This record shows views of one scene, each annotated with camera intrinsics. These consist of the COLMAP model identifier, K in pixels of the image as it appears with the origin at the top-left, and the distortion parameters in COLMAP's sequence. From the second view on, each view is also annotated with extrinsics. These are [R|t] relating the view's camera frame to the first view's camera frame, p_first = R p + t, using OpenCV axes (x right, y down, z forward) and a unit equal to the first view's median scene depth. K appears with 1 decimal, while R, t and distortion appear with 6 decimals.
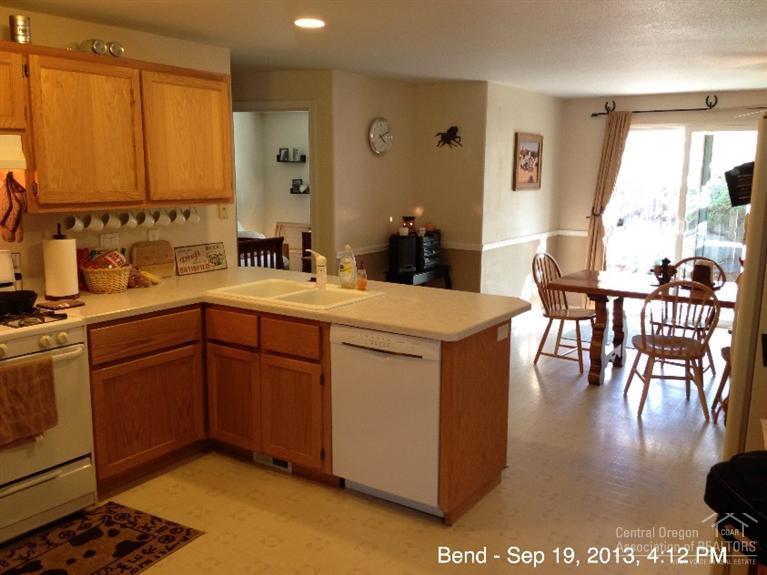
lens RADIAL K [[701.0, 0, 382.4], [0, 701.0, 290.7], [0, 0, 1]] dist [-0.011365, 0.000000]
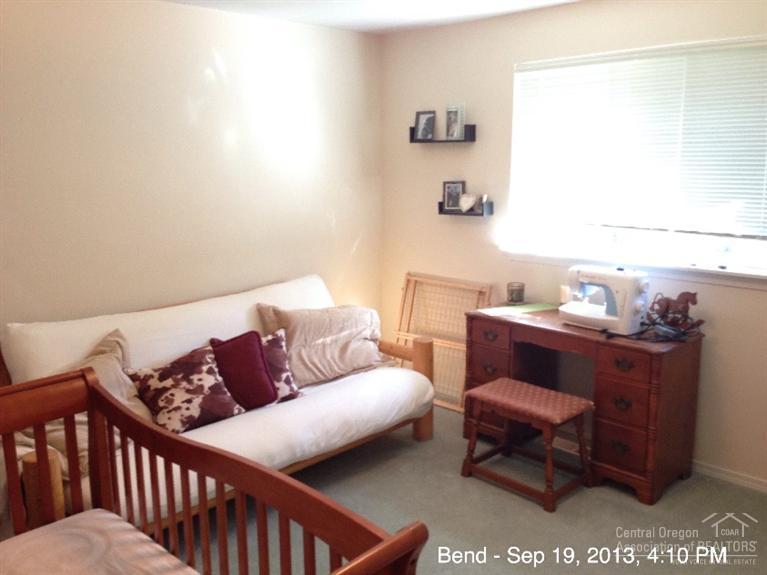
lens RADIAL K [[701.0, 0, 382.3], [0, 701.0, 288.1], [0, 0, 1]] dist [-0.011365, 0.000000]
pose [[0.980054, 0.023462, -0.197342, -0.085960], [-0.020428, 0.999640, 0.017399, -0.109558], [0.197679, -0.013021, 0.980180, 0.620885]]
